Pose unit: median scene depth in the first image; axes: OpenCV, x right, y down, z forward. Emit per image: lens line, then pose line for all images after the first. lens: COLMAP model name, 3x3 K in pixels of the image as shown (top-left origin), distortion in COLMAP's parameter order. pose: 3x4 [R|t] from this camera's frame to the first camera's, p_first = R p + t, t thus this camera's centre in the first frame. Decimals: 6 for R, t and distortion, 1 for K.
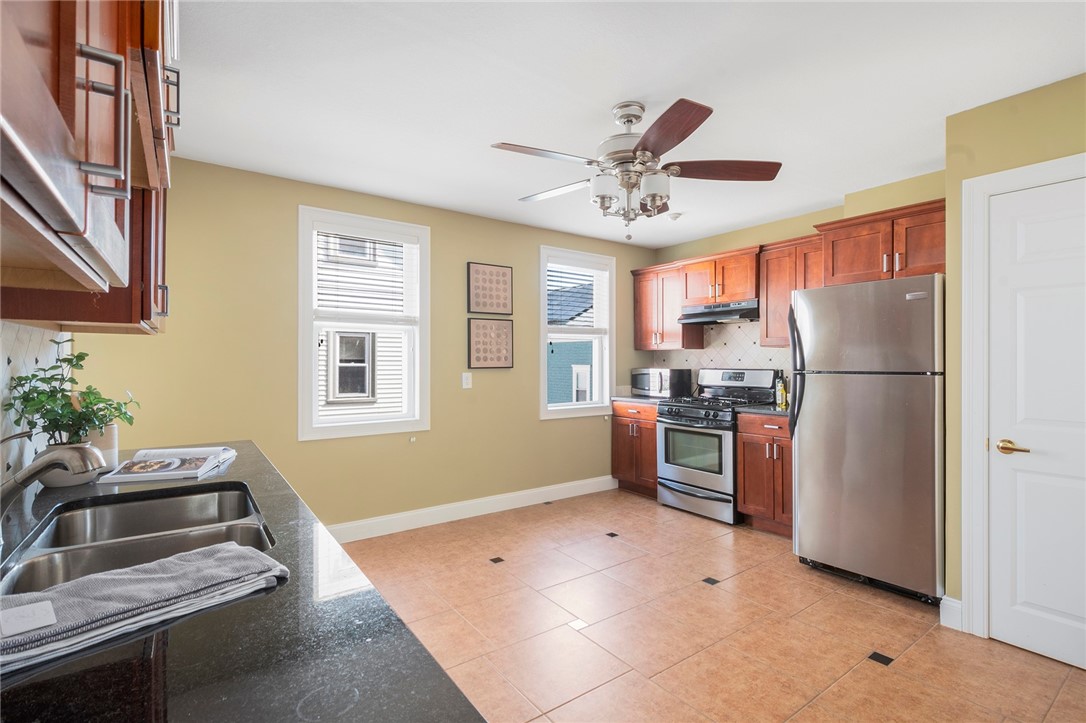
lens RADIAL K [[492.2, 0, 546.6], [0, 492.2, 358.8], [0, 0, 1]] dist [0.000020, 0.000026]
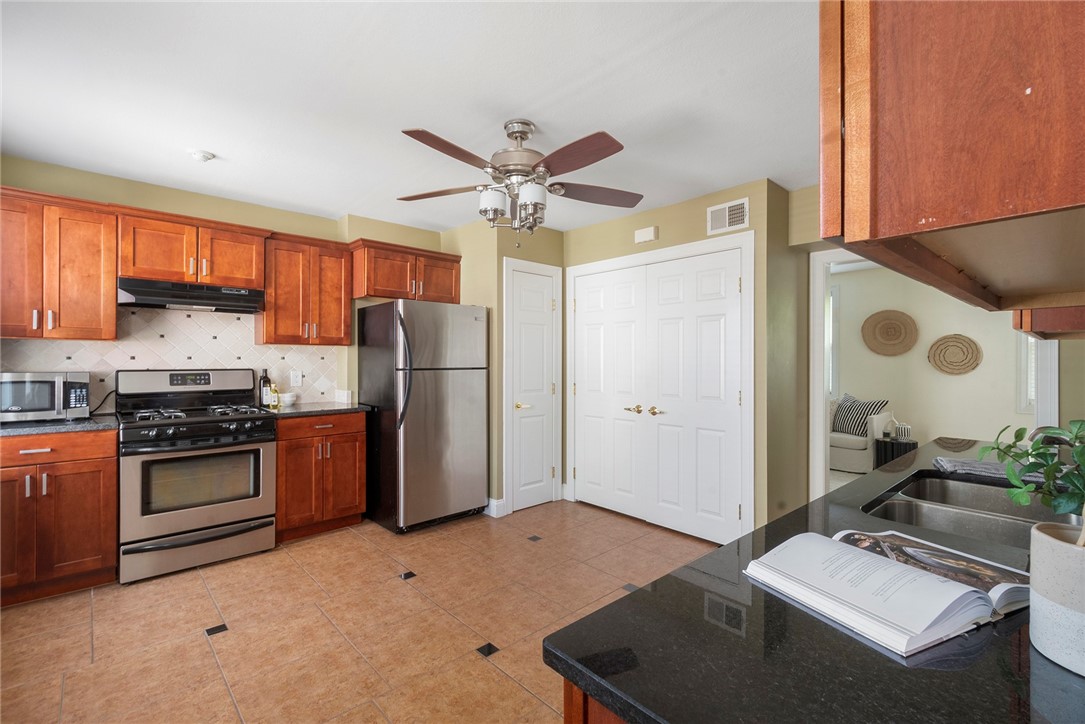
lens RADIAL K [[487.0, 0, 546.7], [0, 487.0, 362.4], [0, 0, 1]] dist [0.002263, 0.000264]
pose [[-0.109569, -0.006326, 0.993959, -0.477045], [-0.009920, 0.999937, 0.005270, -0.000194], [-0.993930, -0.009282, -0.109625, 0.560892]]
